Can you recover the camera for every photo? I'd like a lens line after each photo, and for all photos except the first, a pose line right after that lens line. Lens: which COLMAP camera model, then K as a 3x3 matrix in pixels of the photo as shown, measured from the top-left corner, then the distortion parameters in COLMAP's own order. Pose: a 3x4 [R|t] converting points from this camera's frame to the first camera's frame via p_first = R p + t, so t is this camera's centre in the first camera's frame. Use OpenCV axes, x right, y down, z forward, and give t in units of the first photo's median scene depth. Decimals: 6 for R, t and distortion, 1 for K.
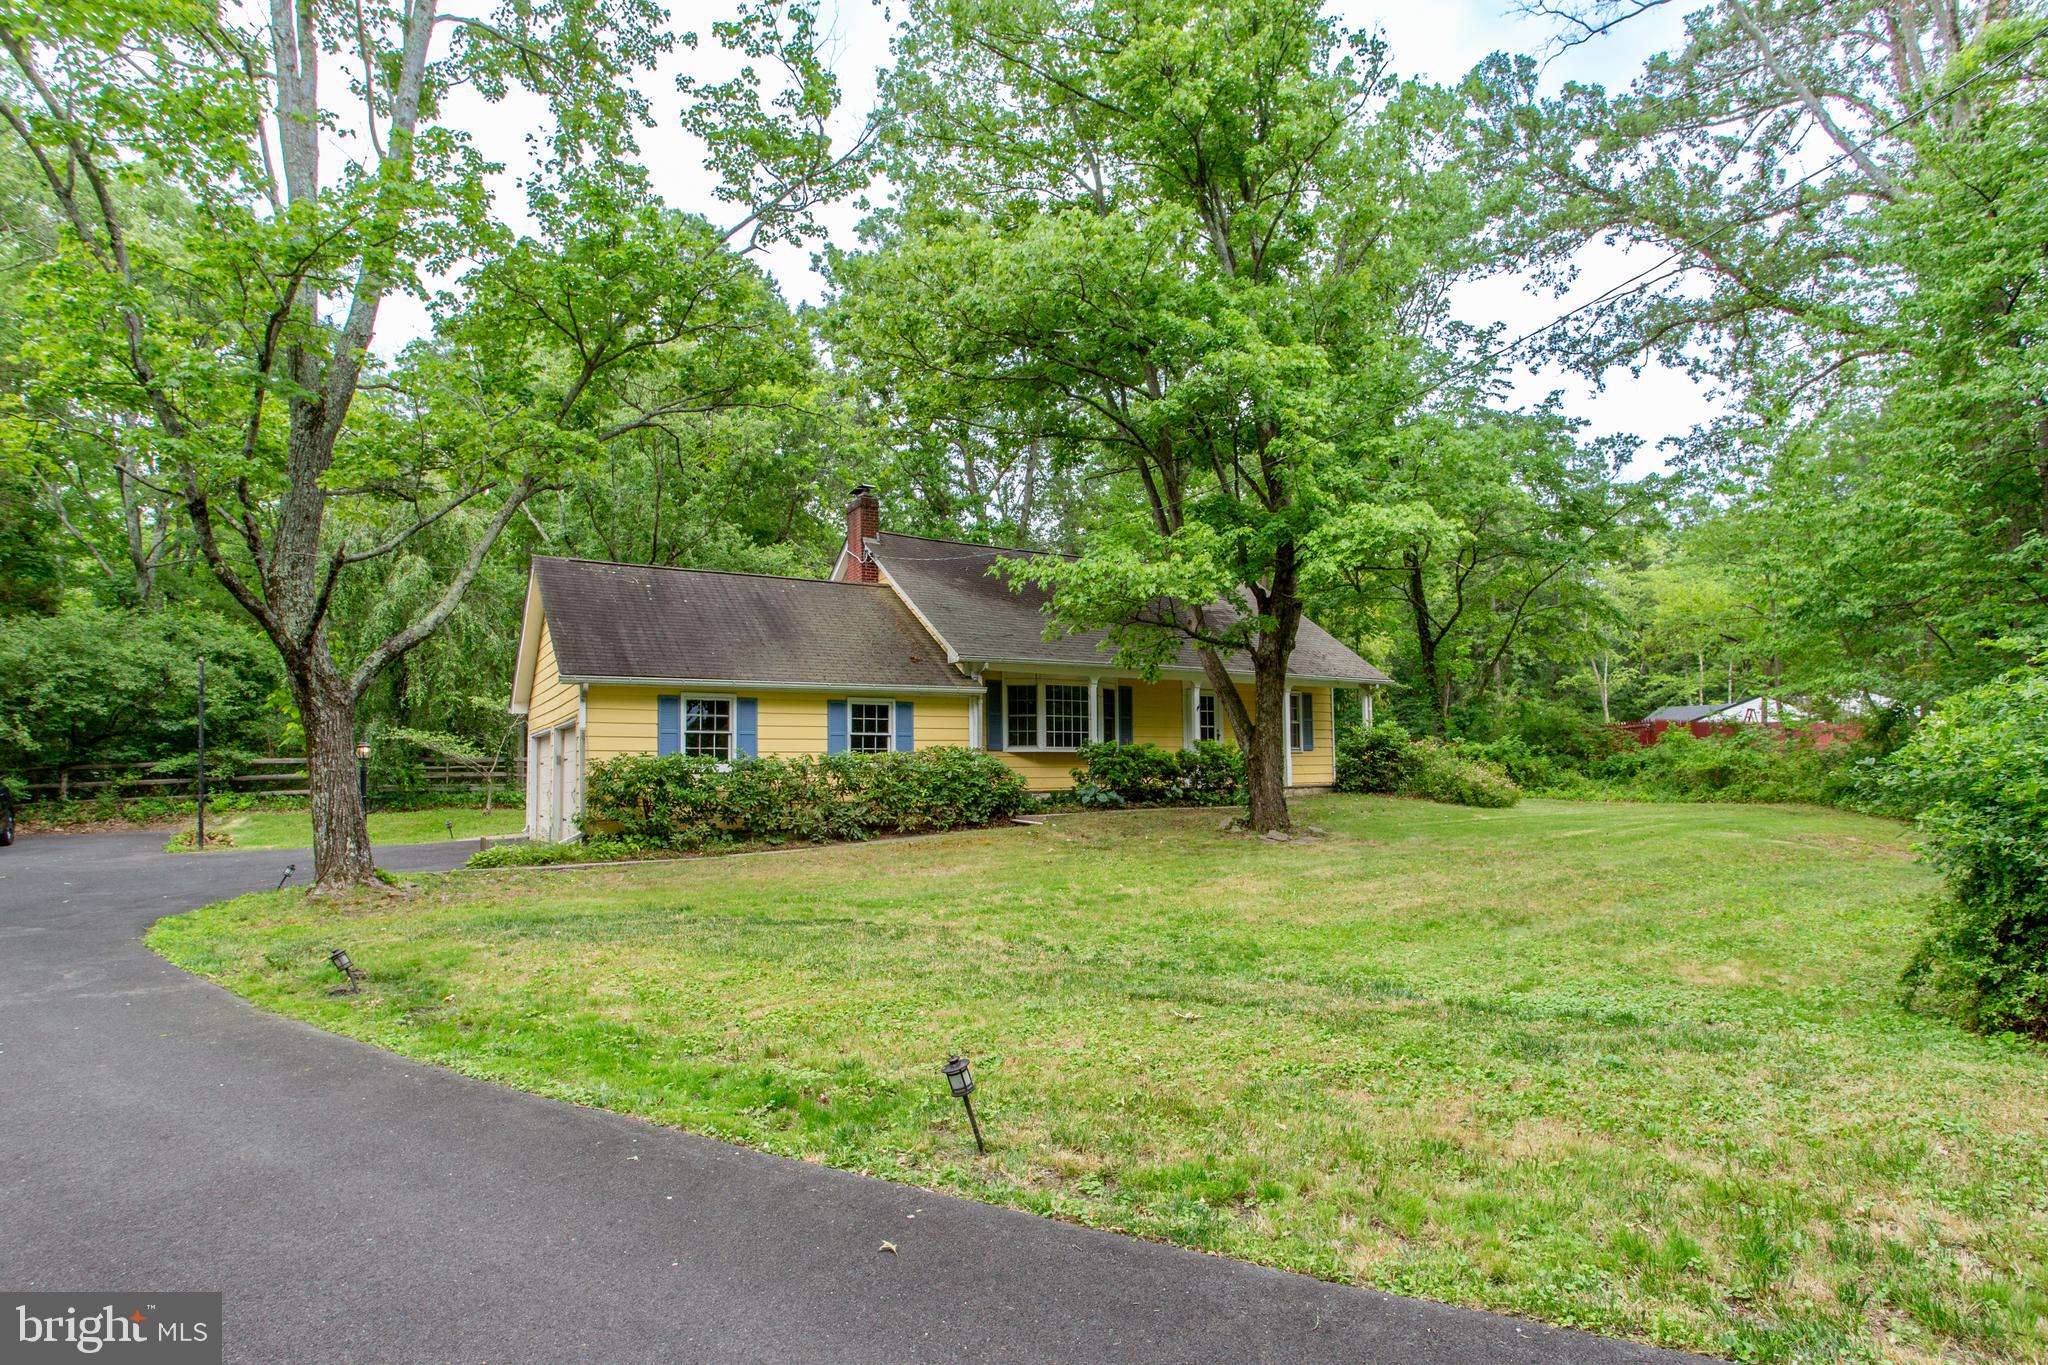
lens RADIAL K [[1001.4, 0, 1006.7], [0, 1001.4, 677.9], [0, 0, 1]] dist [-0.083096, 0.038036]
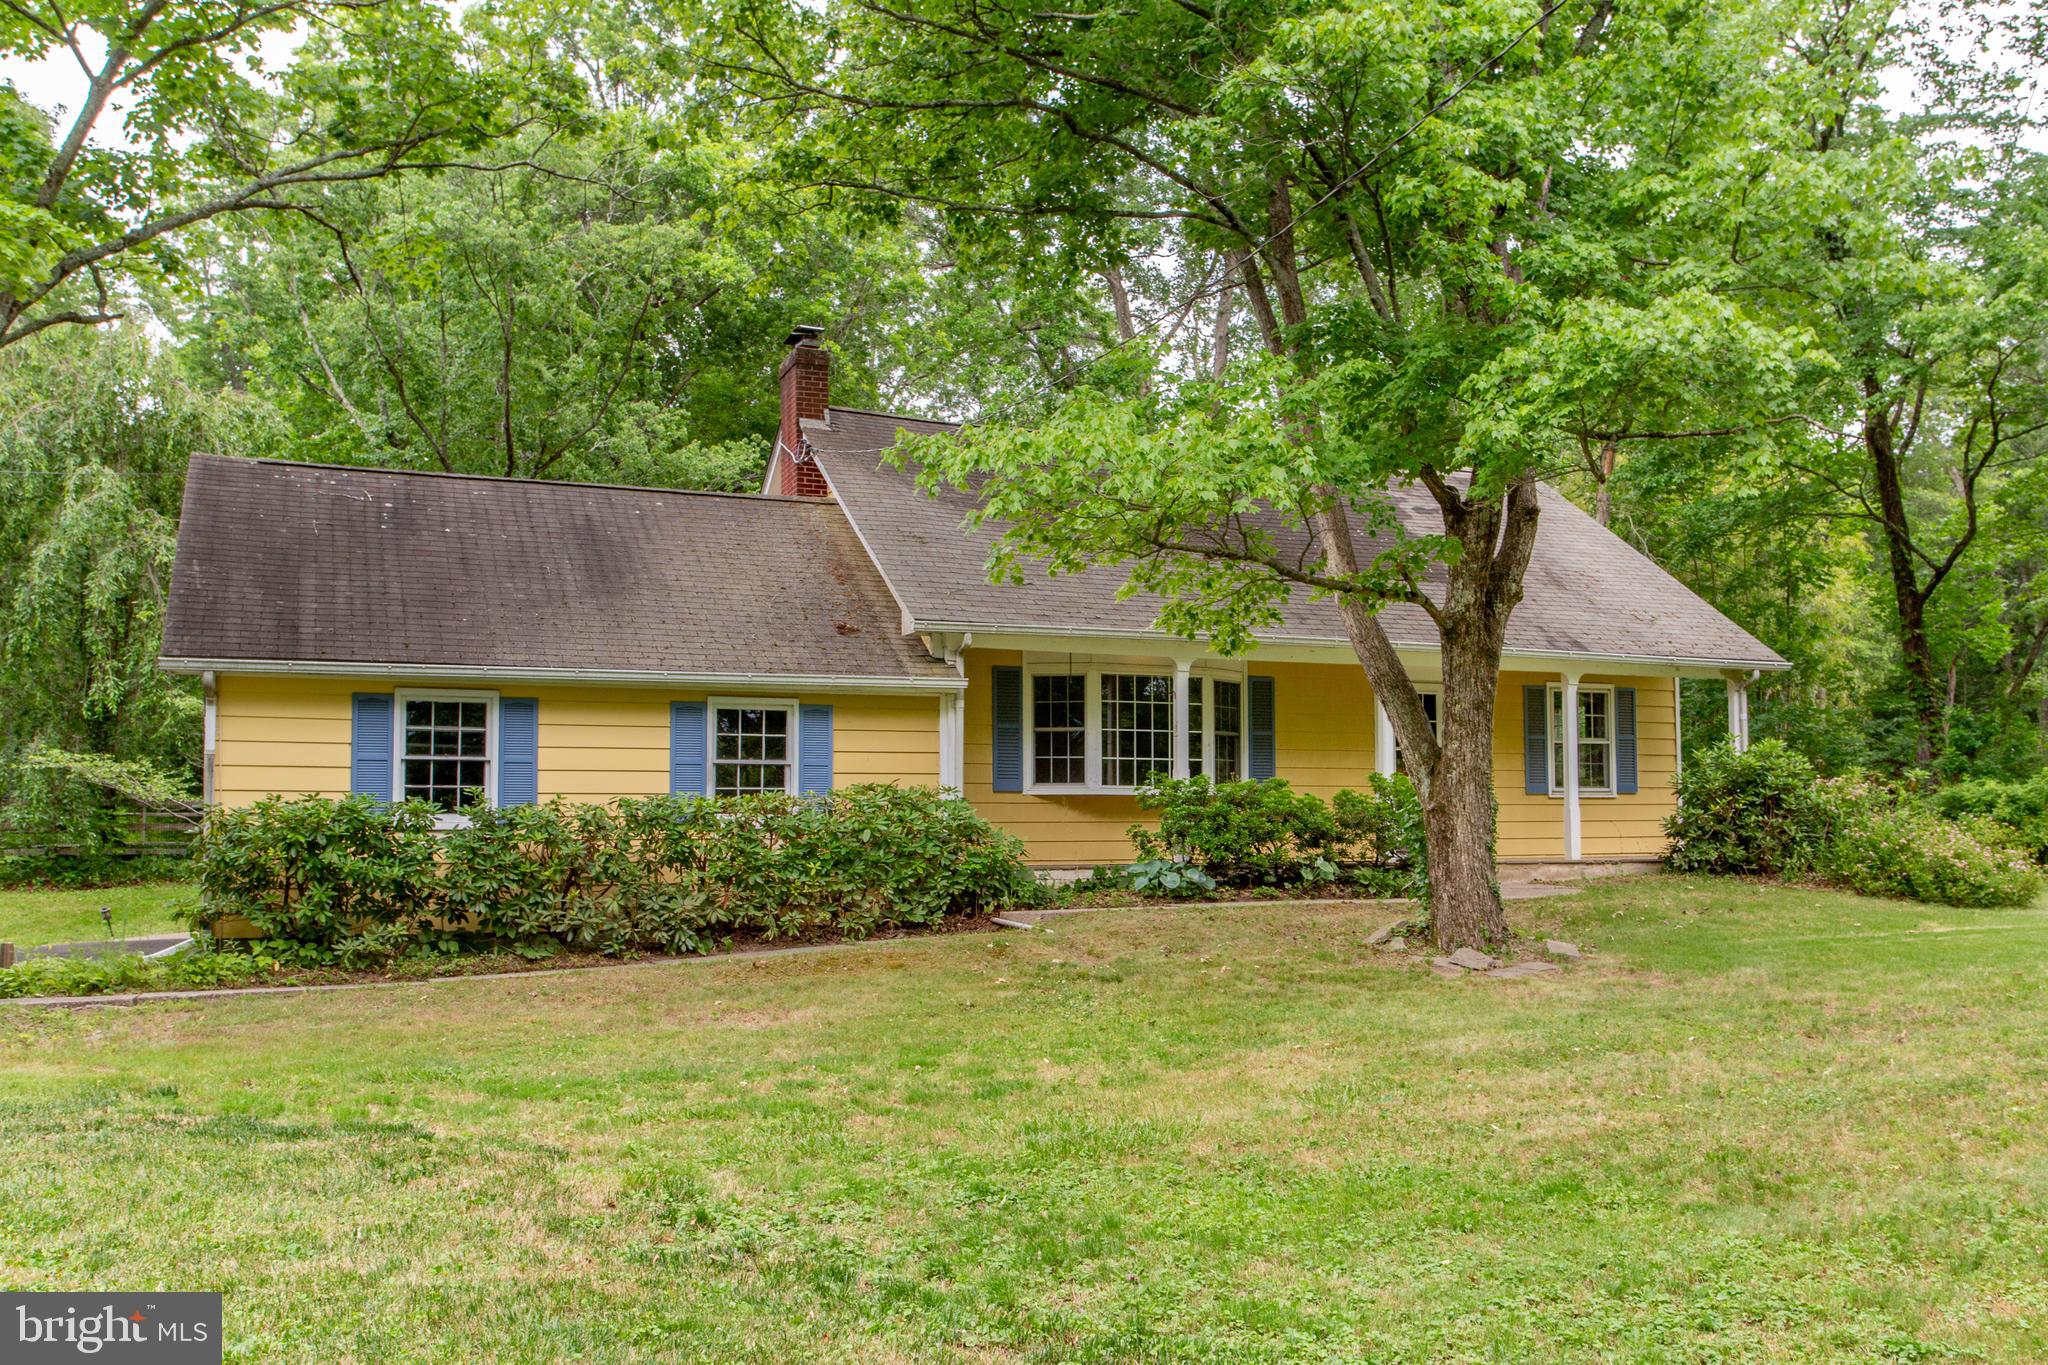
lens RADIAL K [[1640.8, 0, 1023.4], [0, 1640.8, 682.2], [0, 0, 1]] dist [-0.028144, 0.004399]
pose [[0.991615, -0.004339, -0.129158, 0.136956], [0.005411, 0.999954, 0.007948, 0.005159], [0.129117, -0.008581, 0.991592, 0.110573]]
